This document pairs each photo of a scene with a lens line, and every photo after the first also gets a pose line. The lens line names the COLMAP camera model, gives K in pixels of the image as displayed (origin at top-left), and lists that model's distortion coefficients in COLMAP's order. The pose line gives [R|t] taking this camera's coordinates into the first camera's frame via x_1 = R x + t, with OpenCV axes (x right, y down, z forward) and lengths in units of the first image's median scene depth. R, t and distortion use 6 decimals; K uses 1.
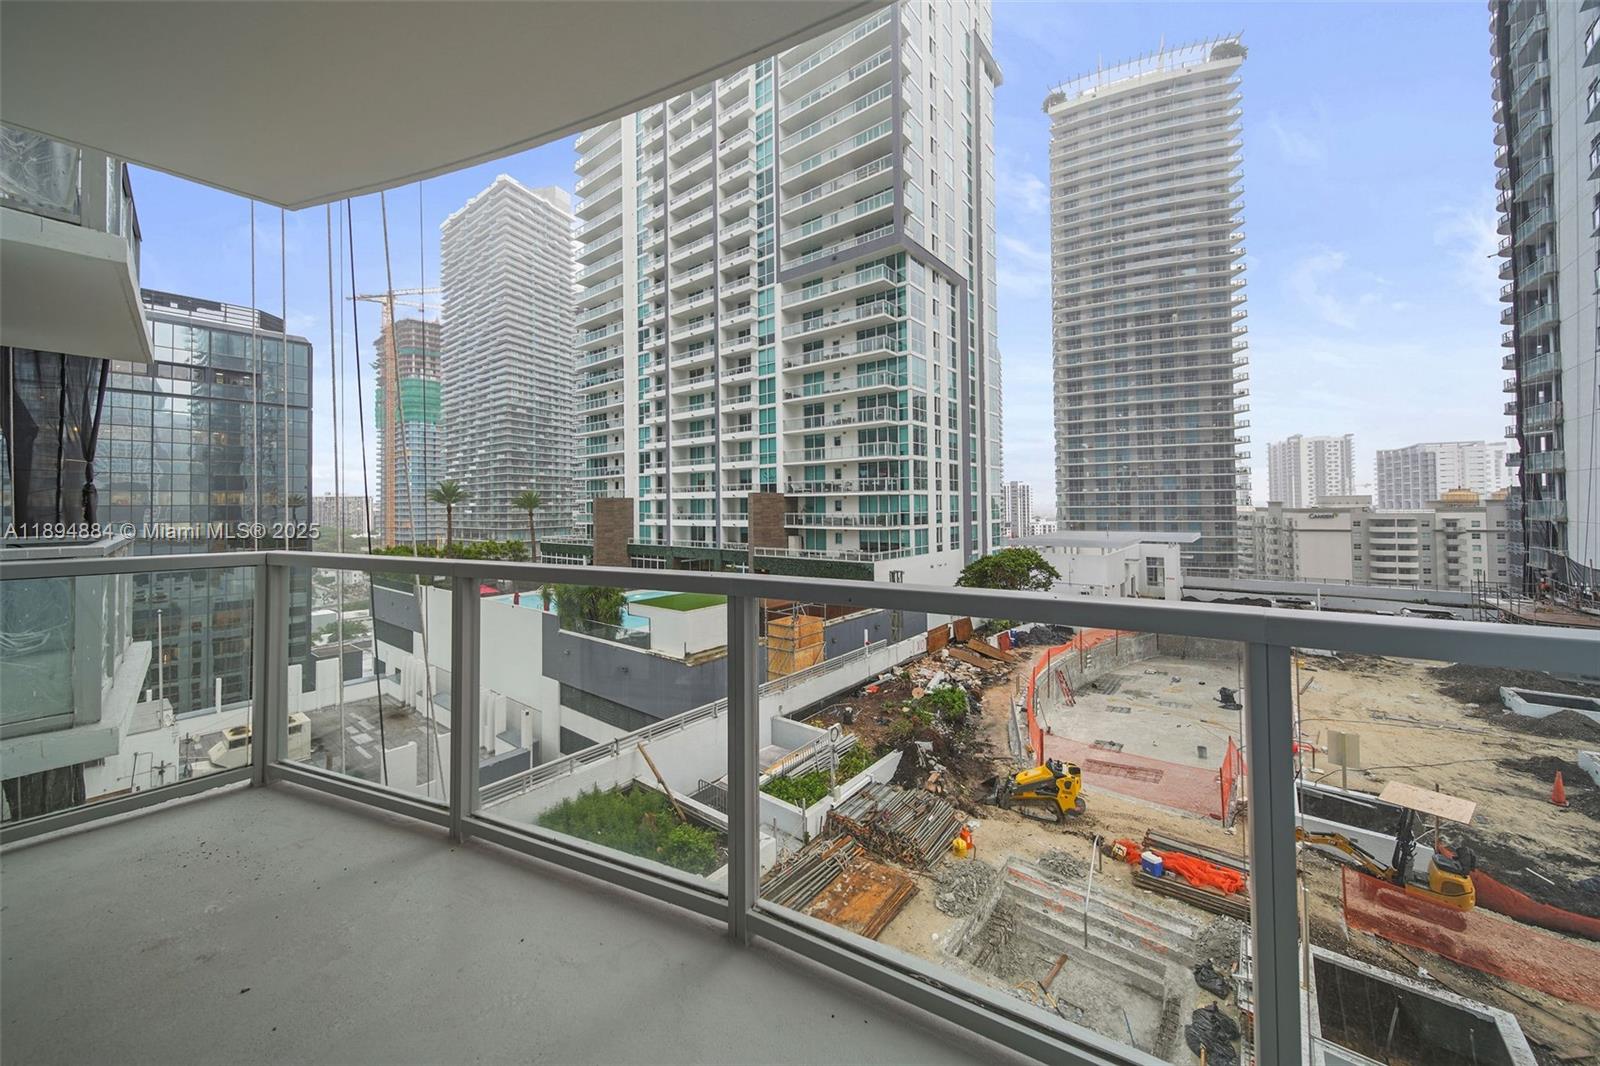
lens RADIAL K [[572.8, 0, 795.8], [0, 572.8, 494.5], [0, 0, 1]] dist [-0.000166, -0.000300]
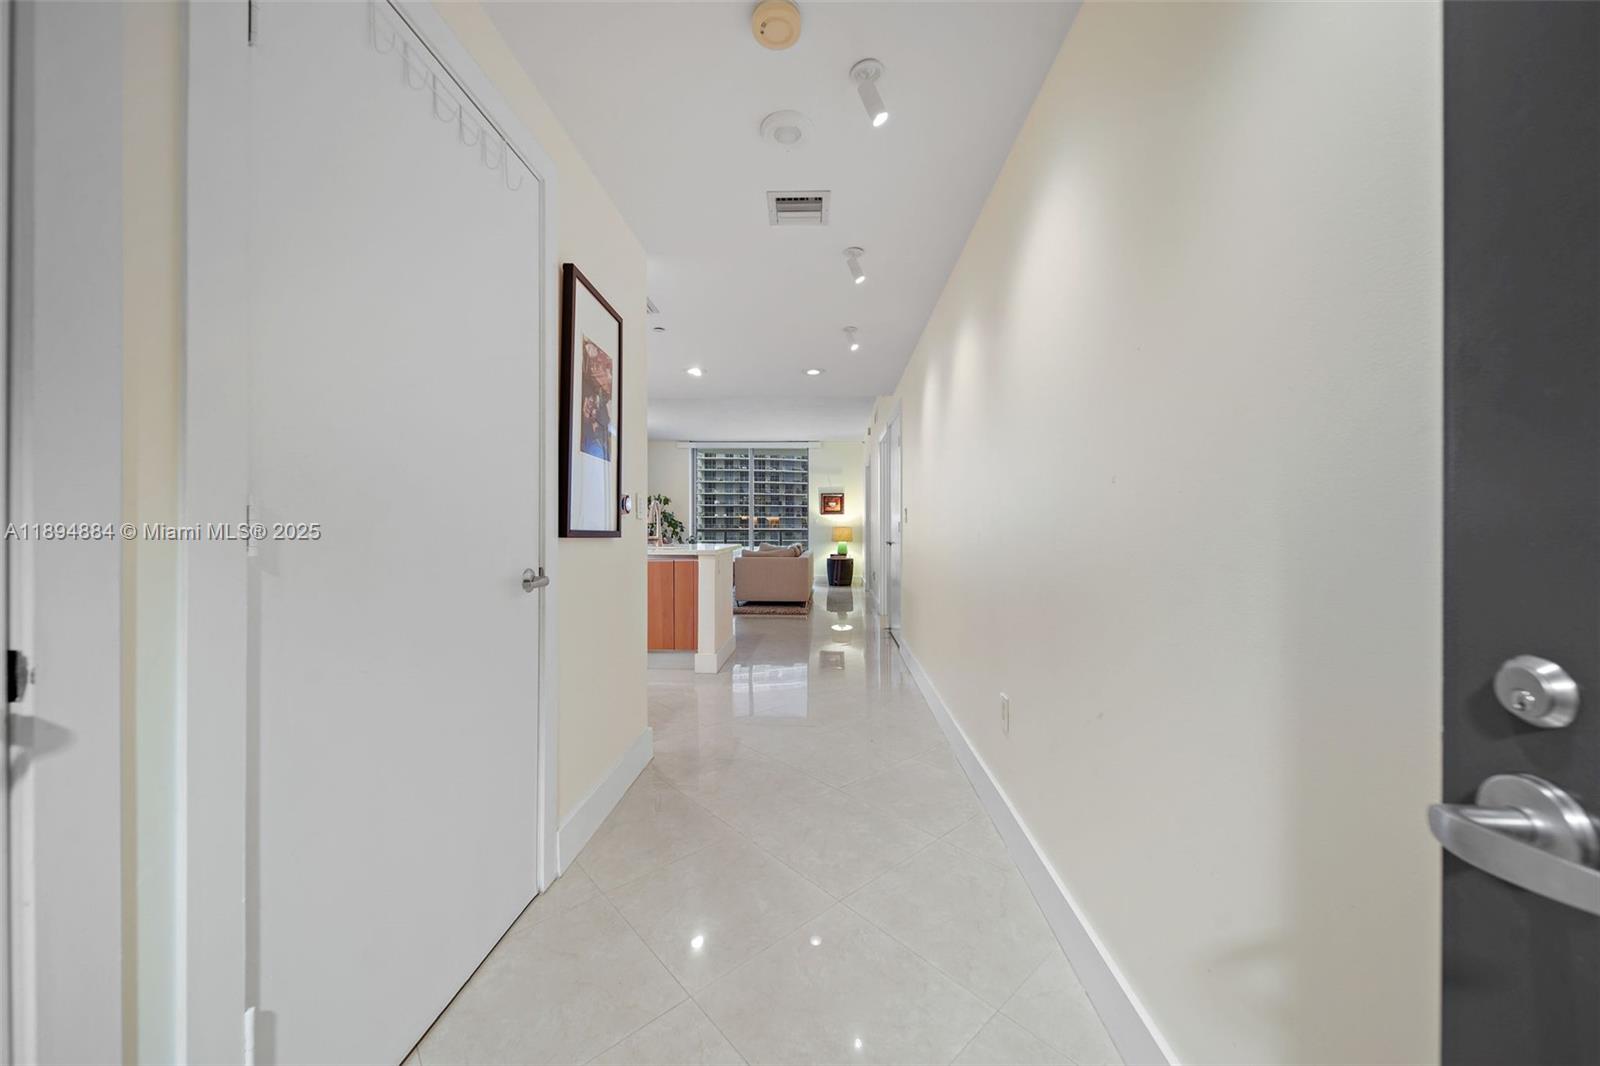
lens RADIAL K [[566.5, 0, 794.8], [0, 566.5, 527.2], [0, 0, 1]] dist [0.013910, -0.004073]
pose [[0.811605, 0.010517, 0.584112, -0.067448], [-0.021313, 0.999705, 0.011613, 0.000481], [-0.583817, -0.021874, 0.811590, -0.080456]]
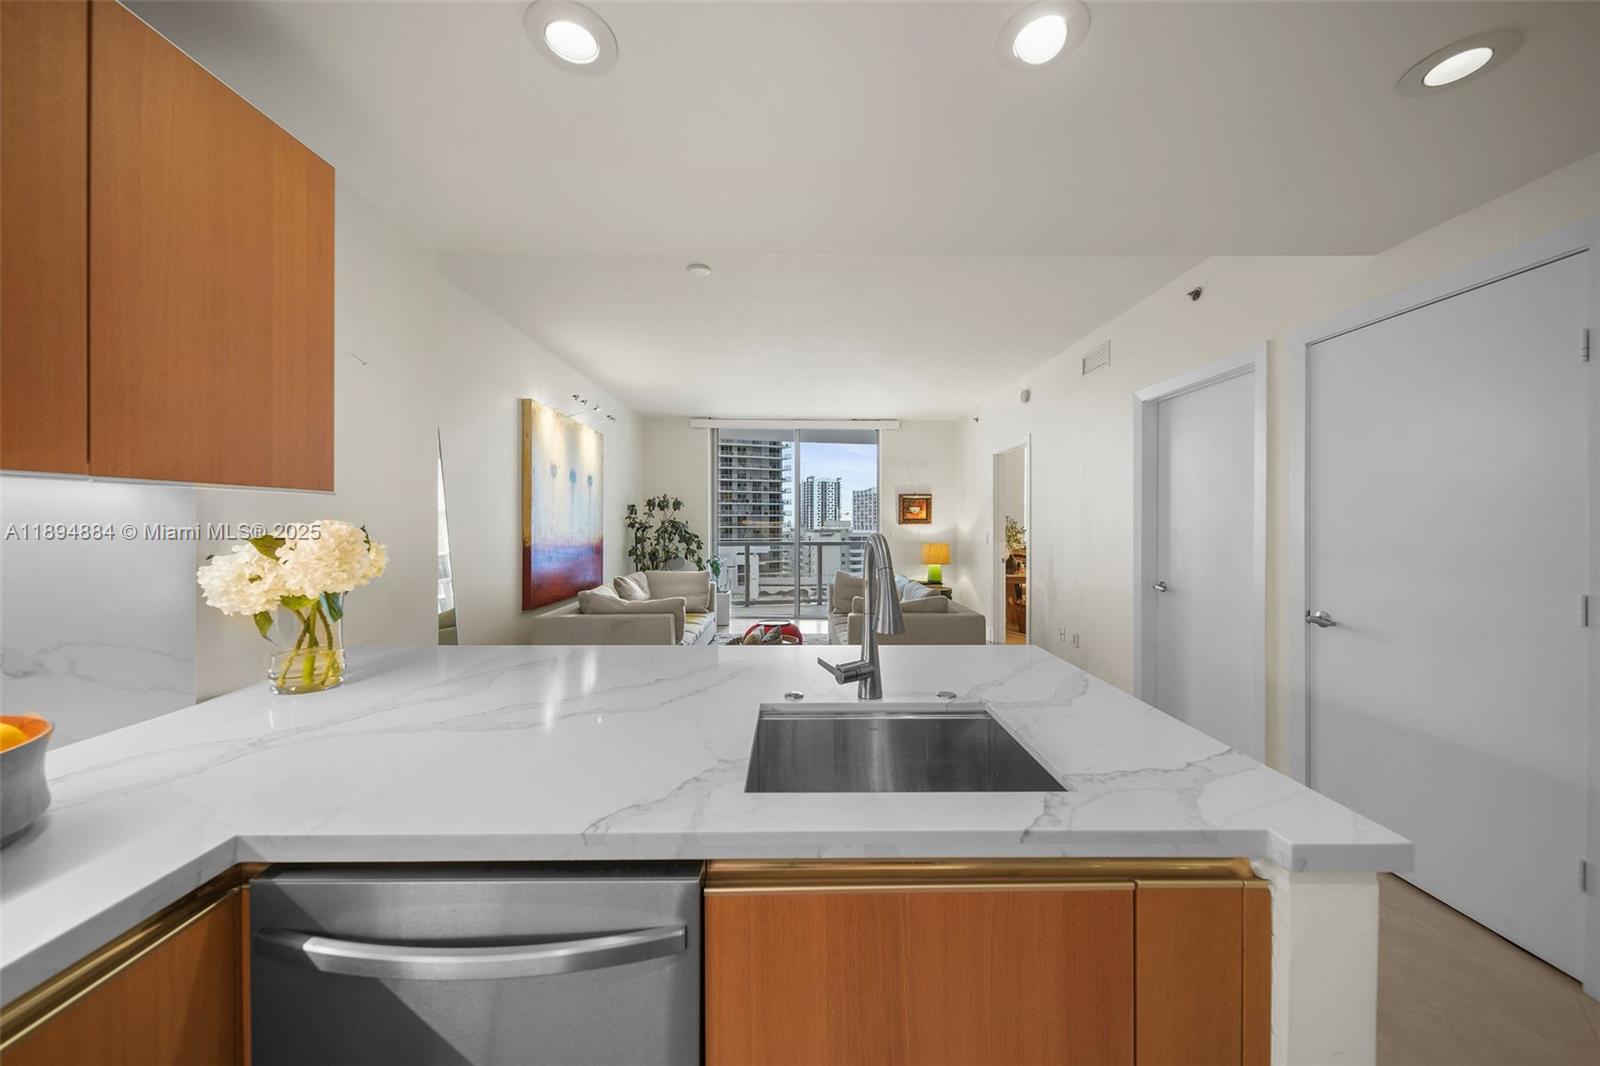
lens RADIAL K [[557.9, 0, 798.0], [0, 557.9, 526.0], [0, 0, 1]] dist [0.000940, -0.000168]
pose [[0.766300, 0.008782, 0.642422, -0.059578], [-0.021993, 0.999679, 0.012568, -0.001011], [-0.642106, -0.023759, 0.766248, -0.048002]]
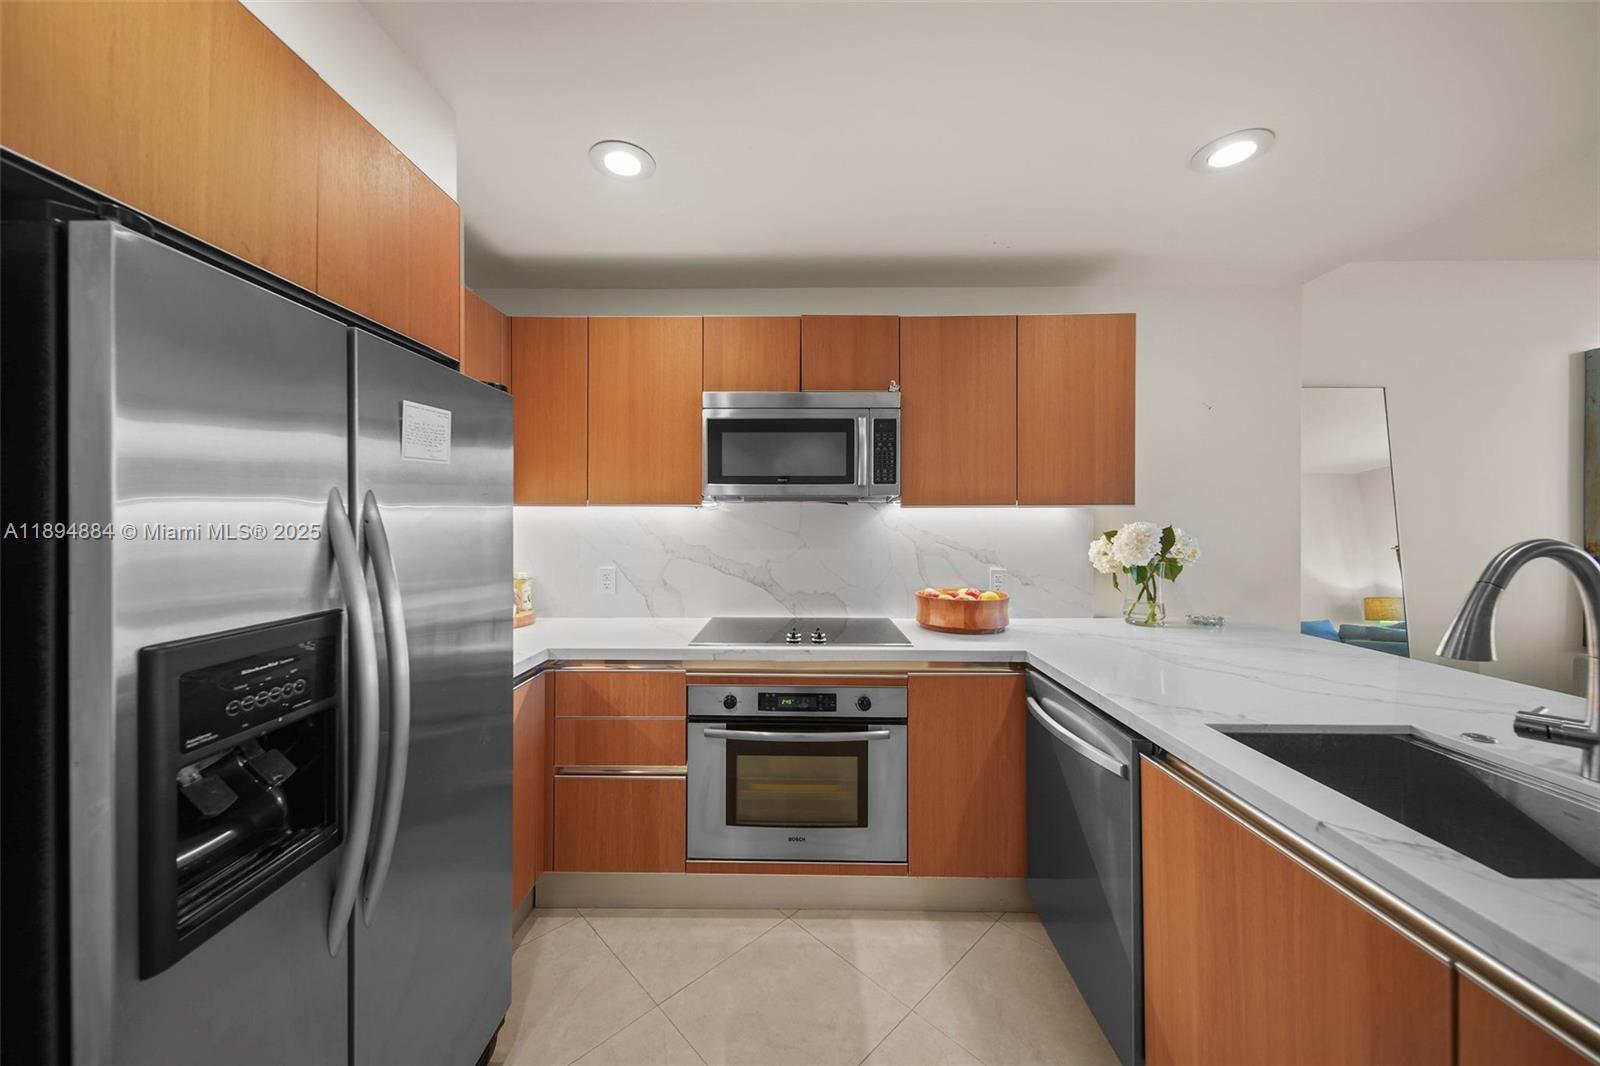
lens RADIAL K [[564.9, 0, 796.0], [0, 564.9, 521.6], [0, 0, 1]] dist [0.013127, -0.003984]
pose [[0.619835, 0.012464, -0.784633, -0.051749], [0.006492, 0.999758, 0.021010, -0.001267], [0.784705, -0.018117, 0.619604, -0.054139]]
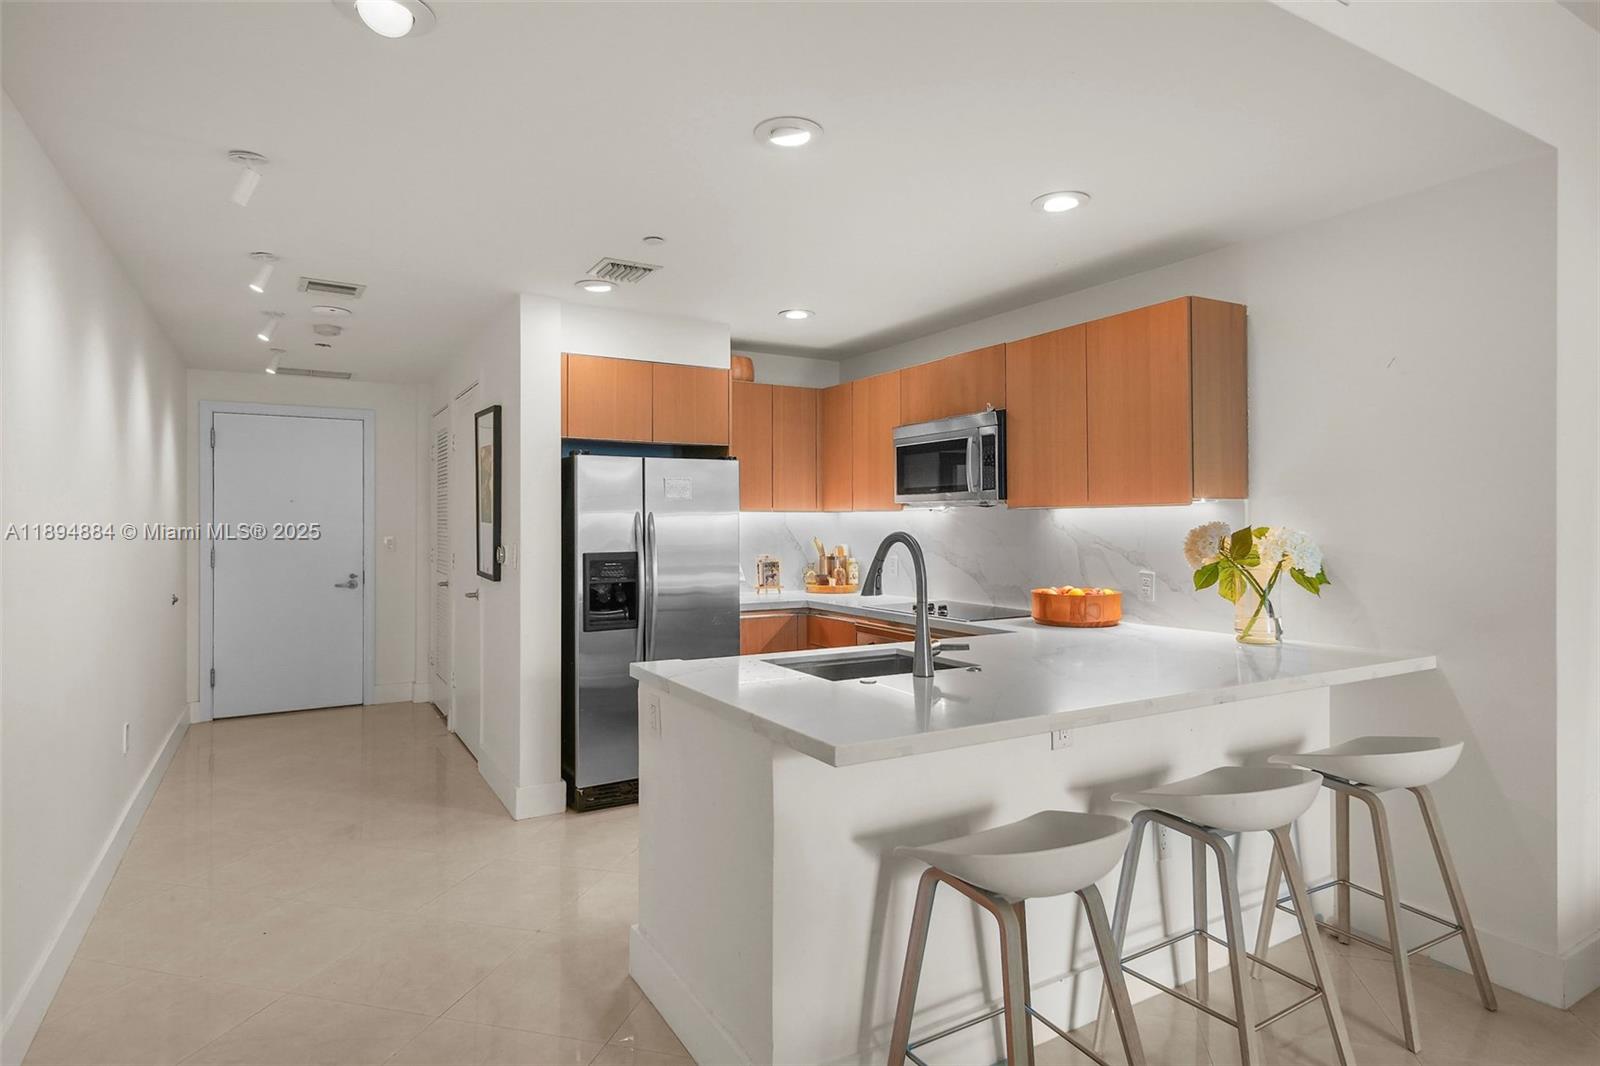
lens RADIAL K [[861.1, 0, 793.2], [0, 861.1, 523.5], [0, 0, 1]] dist [0.027976, -0.011898]
pose [[-0.351083, 0.012762, -0.936257, -0.030643], [0.024651, 0.999687, 0.004383, -0.001137], [0.936020, -0.021541, -0.351287, -0.035786]]
